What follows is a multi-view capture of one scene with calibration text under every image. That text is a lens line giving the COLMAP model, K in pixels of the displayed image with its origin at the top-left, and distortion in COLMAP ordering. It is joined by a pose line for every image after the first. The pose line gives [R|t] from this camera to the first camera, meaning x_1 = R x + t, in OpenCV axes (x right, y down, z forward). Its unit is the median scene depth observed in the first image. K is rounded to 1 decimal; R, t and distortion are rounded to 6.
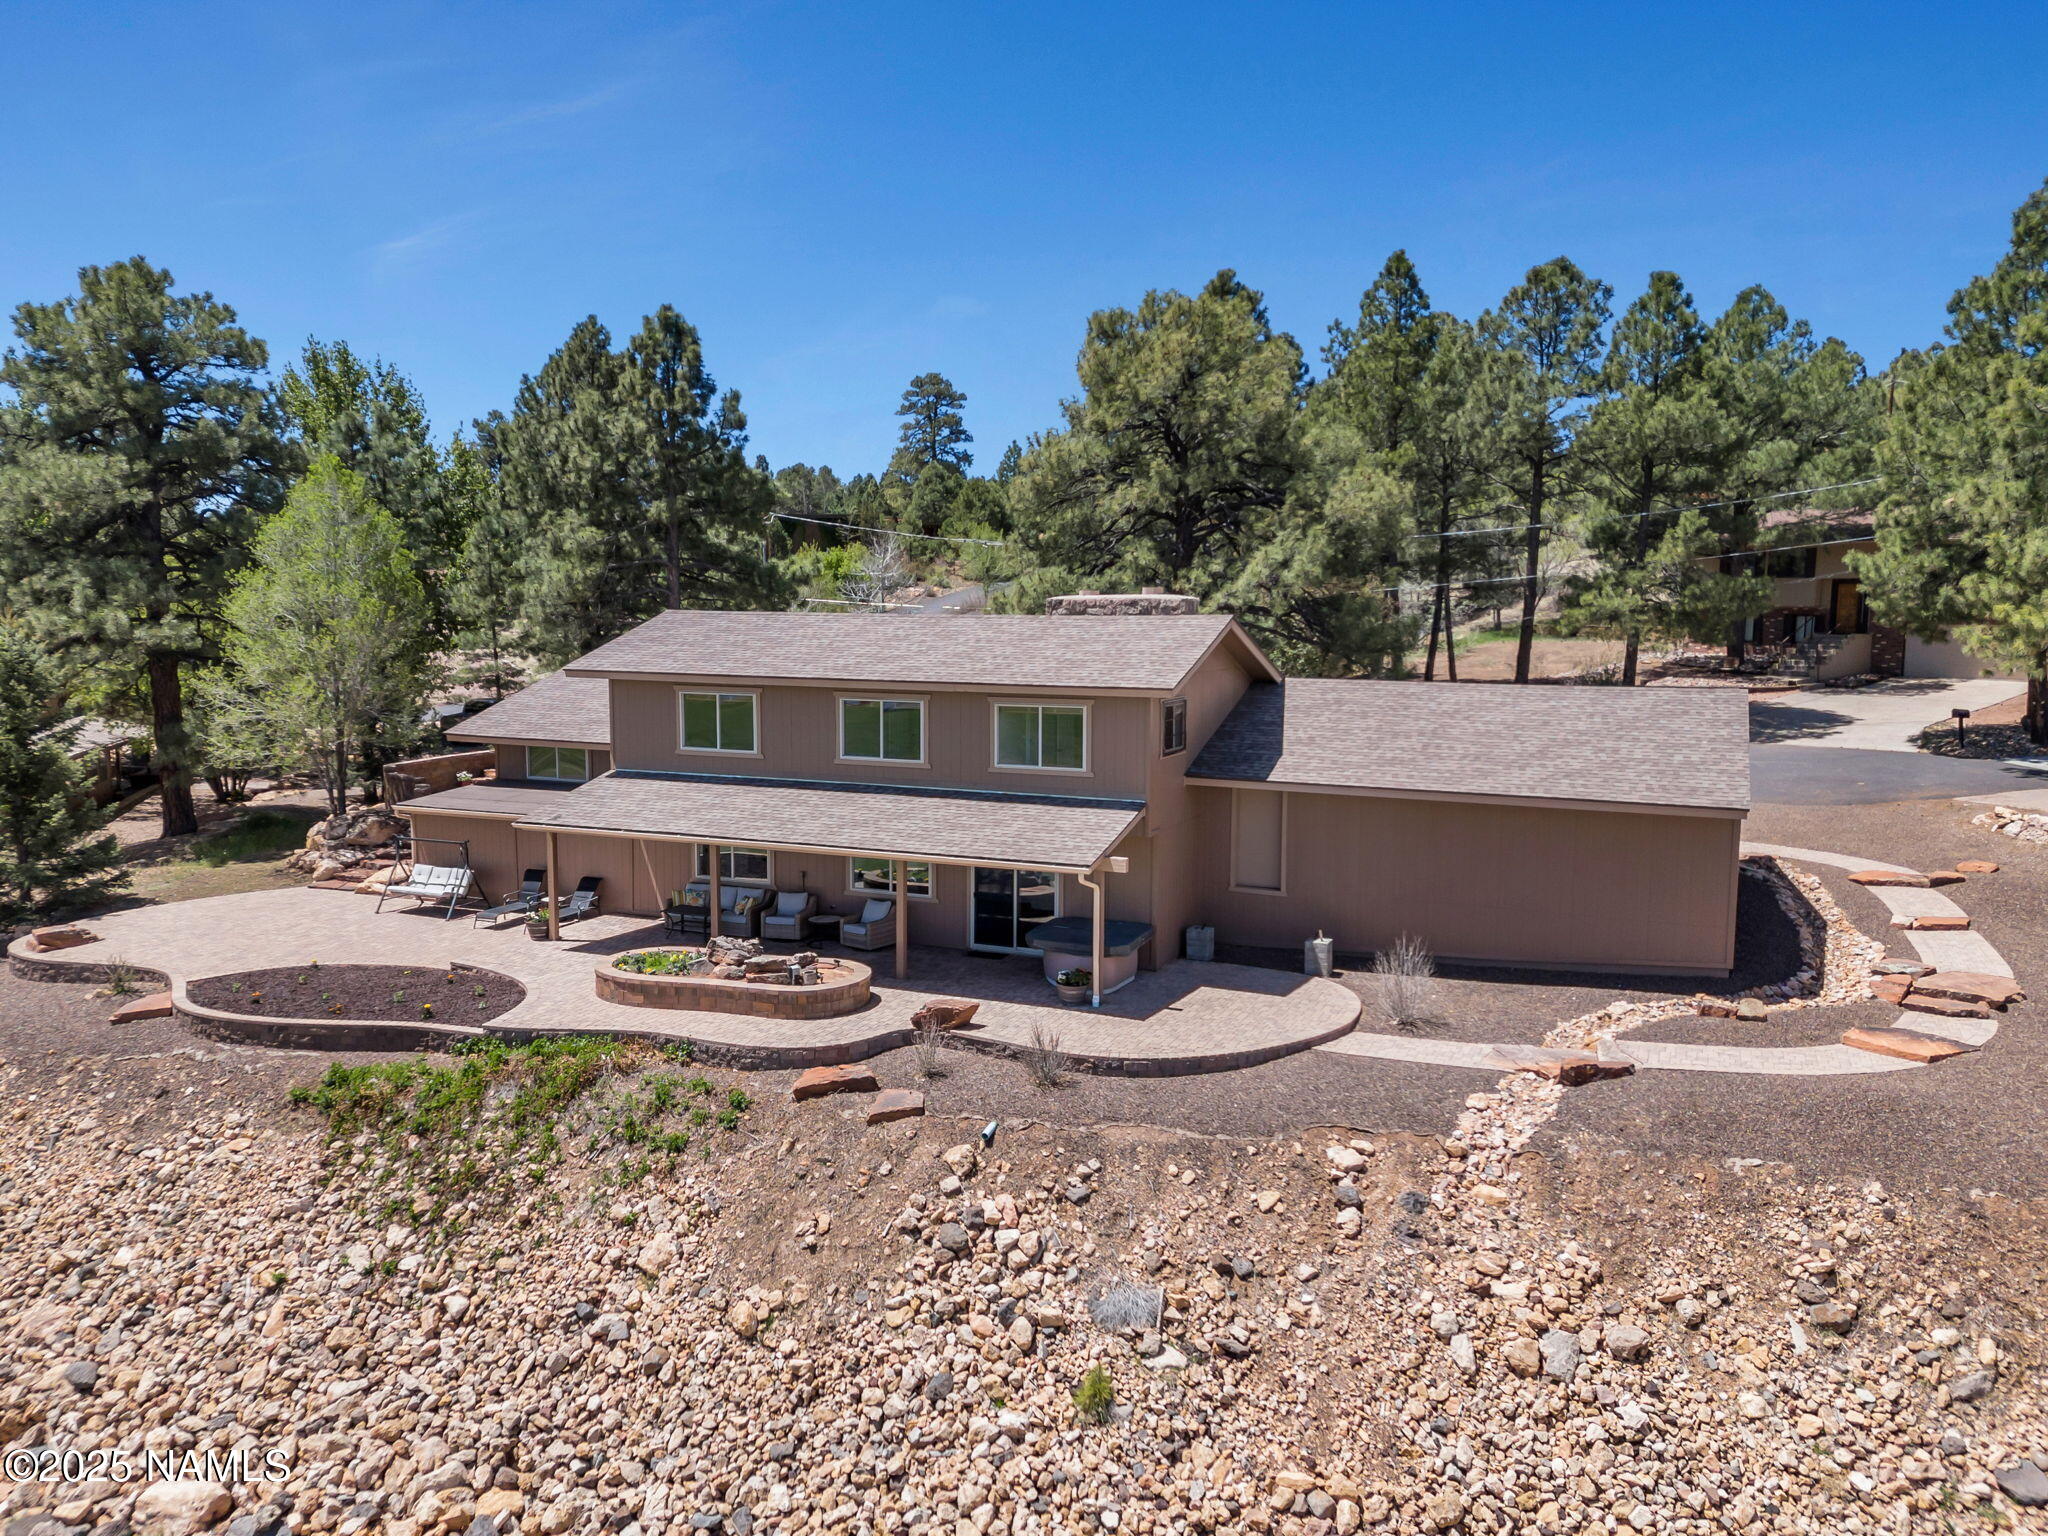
lens RADIAL K [[1579.3, 0, 1024.0], [0, 1579.3, 768.0], [0, 0, 1]] dist [0.100512, -0.096129]
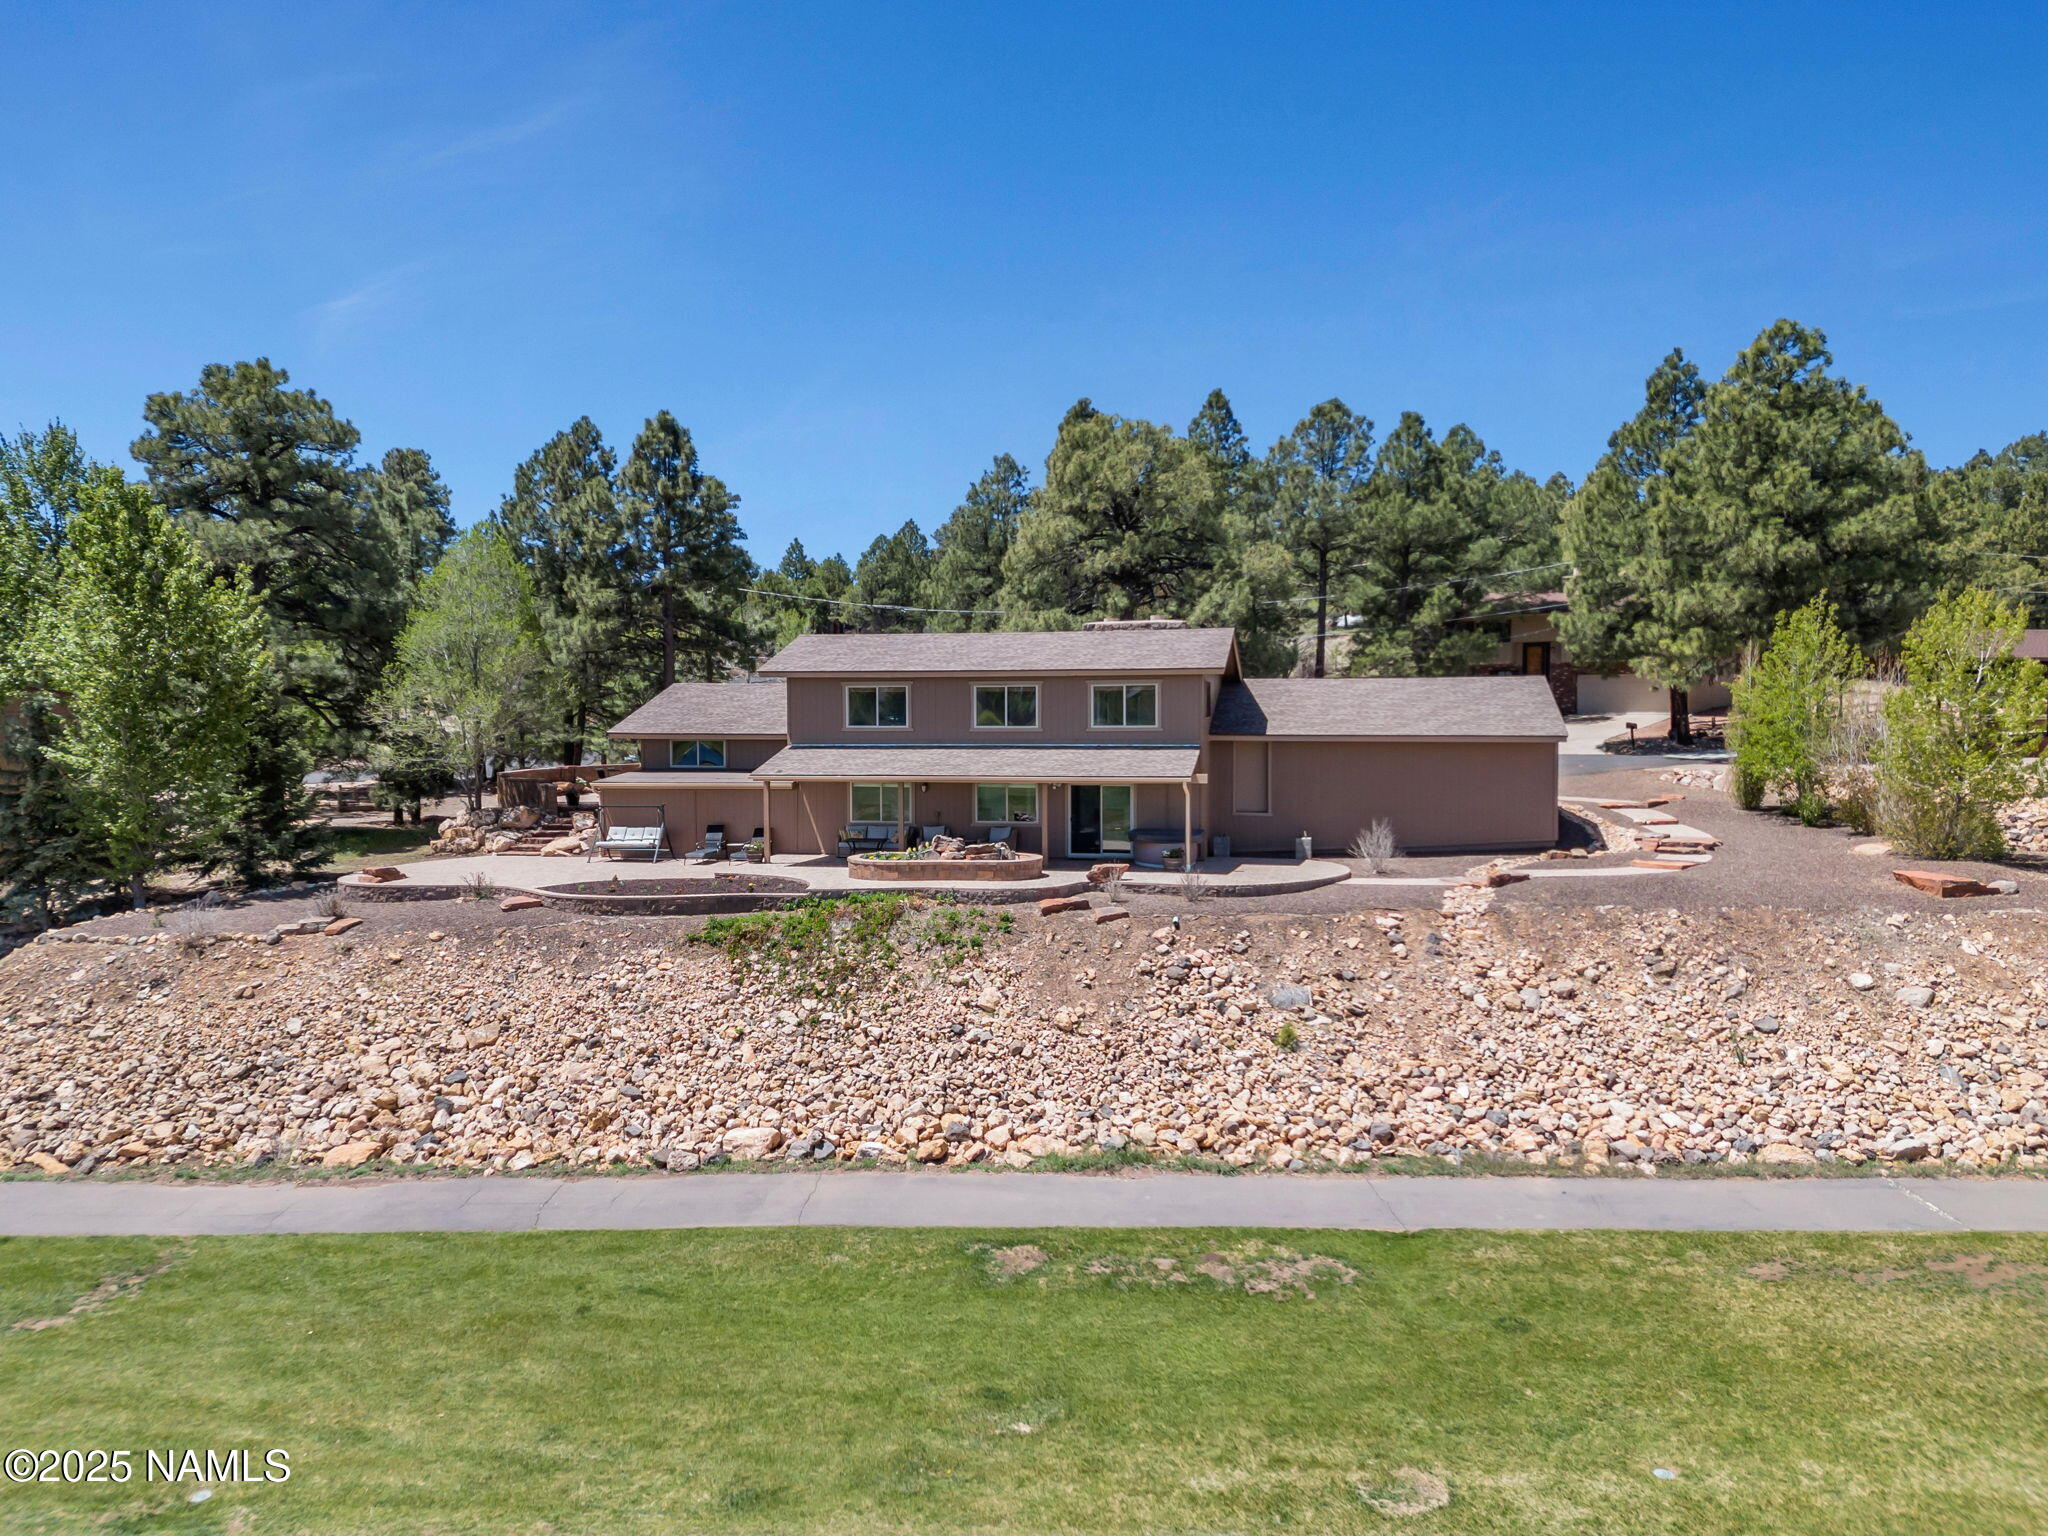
lens RADIAL K [[1753.9, 0, 981.4], [0, 1753.9, 775.3], [0, 0, 1]] dist [0.222690, -0.472712]
pose [[0.972658, -0.014771, 0.231770, -0.566764], [0.034285, 0.996174, -0.080392, 0.195327], [-0.229696, 0.086140, 0.969443, -0.645548]]
